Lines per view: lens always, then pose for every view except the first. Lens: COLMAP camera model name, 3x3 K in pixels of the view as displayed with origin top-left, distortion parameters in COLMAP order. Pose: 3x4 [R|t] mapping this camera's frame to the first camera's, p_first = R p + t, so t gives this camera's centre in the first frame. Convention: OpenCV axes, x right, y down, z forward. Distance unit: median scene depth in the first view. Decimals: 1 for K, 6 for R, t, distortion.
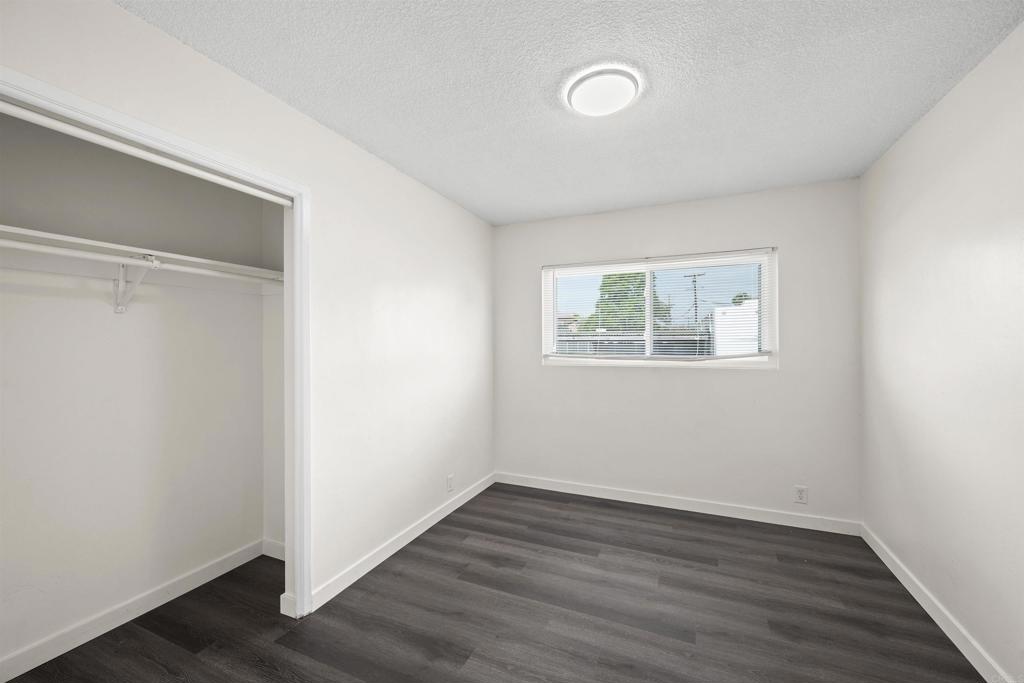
lens RADIAL K [[409.8, 0, 517.5], [0, 409.8, 341.0], [0, 0, 1]] dist [0.003891, -0.000613]
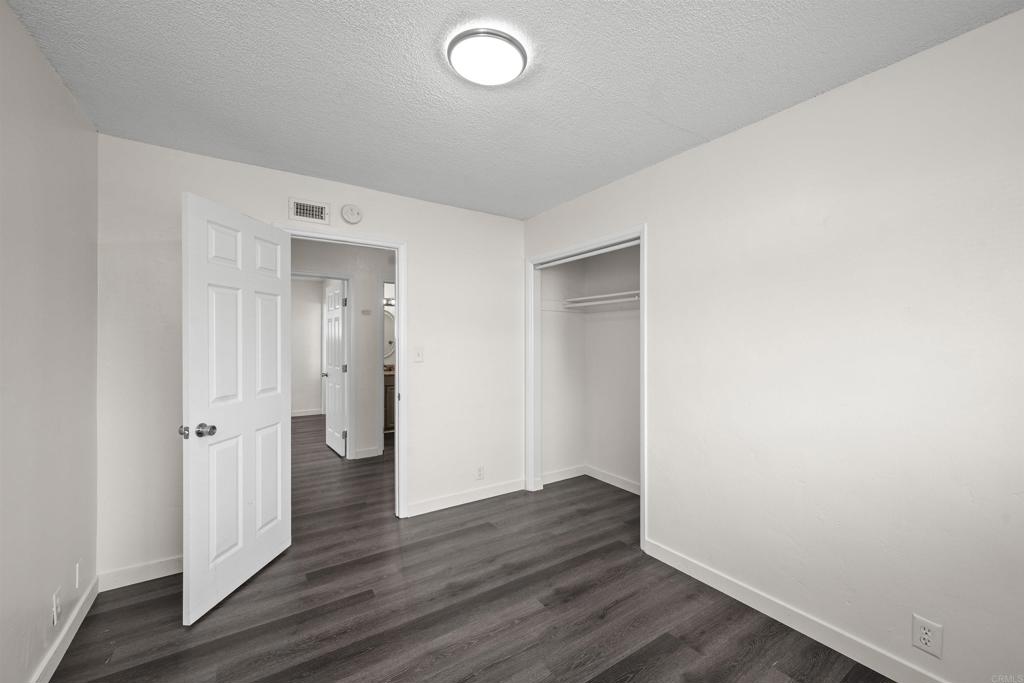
lens RADIAL K [[409.8, 0, 517.2], [0, 409.8, 341.0], [0, 0, 1]] dist [0.003891, -0.000613]
pose [[-0.533128, 0.000173, -0.846034, 0.711594], [-0.004153, 0.999987, 0.002821, -0.001714], [0.846024, 0.005018, -0.533121, 1.197460]]
